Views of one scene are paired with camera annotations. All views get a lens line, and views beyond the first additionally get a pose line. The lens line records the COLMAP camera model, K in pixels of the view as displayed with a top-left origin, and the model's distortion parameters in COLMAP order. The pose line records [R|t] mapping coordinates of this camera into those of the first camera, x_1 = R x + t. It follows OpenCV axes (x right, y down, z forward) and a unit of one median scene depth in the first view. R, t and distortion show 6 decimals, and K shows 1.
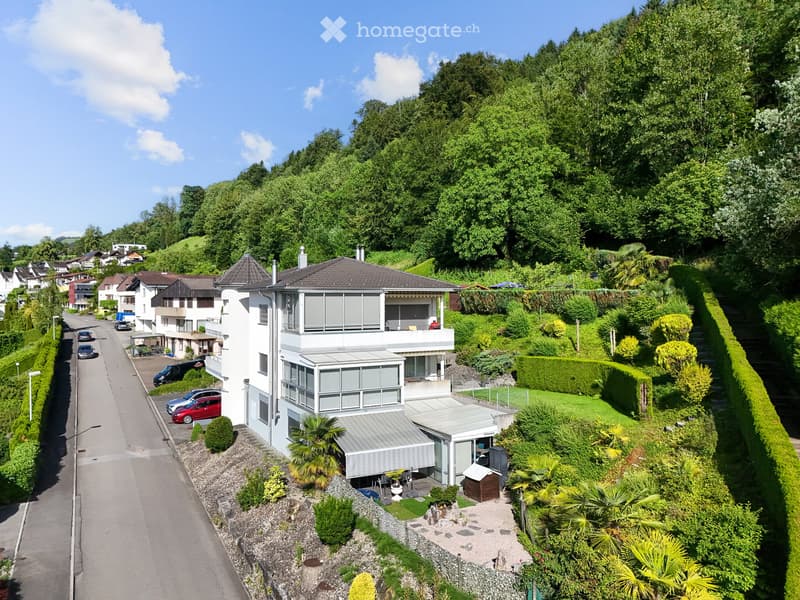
lens RADIAL K [[585.3, 0, 400.0], [0, 585.3, 300.0], [0, 0, 1]] dist [0.059830, -0.005365]
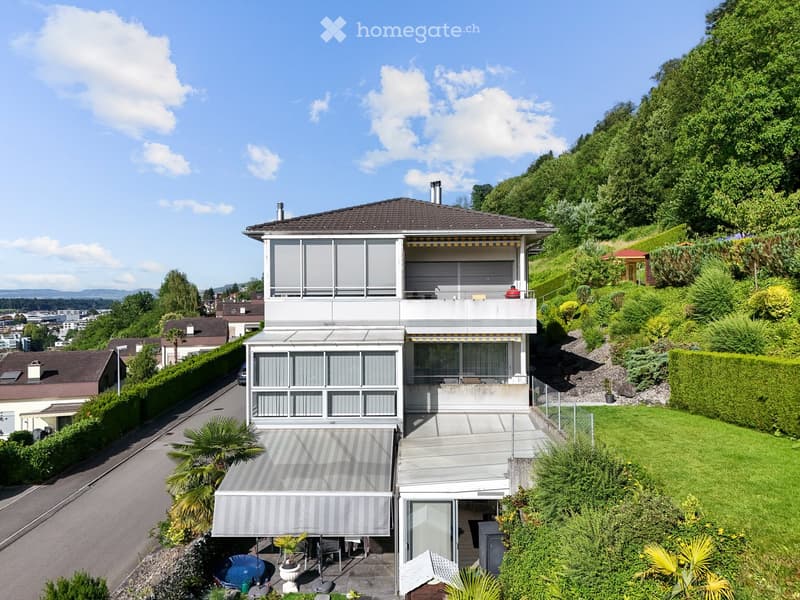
lens RADIAL K [[585.3, 0, 400.0], [0, 585.3, 300.0], [0, 0, 1]] dist [0.059830, -0.005365]
pose [[0.867573, -0.002179, -0.497305, 0.202310], [0.002575, 0.999997, 0.000111, 0.038274], [0.497303, -0.001377, 0.867576, 0.319266]]
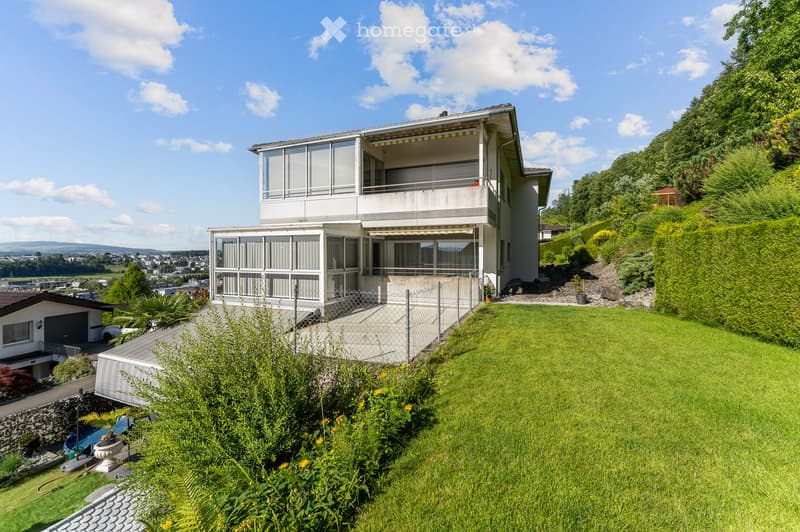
lens RADIAL K [[323.7, 0, 400.0], [0, 323.7, 266.0], [0, 0, 1]] dist [-0.001265, -0.003136]
pose [[0.633800, 0.032557, -0.772812, 0.207269], [-0.002201, 0.999186, 0.040288, 0.085163], [0.773494, -0.023834, 0.633355, 0.568224]]
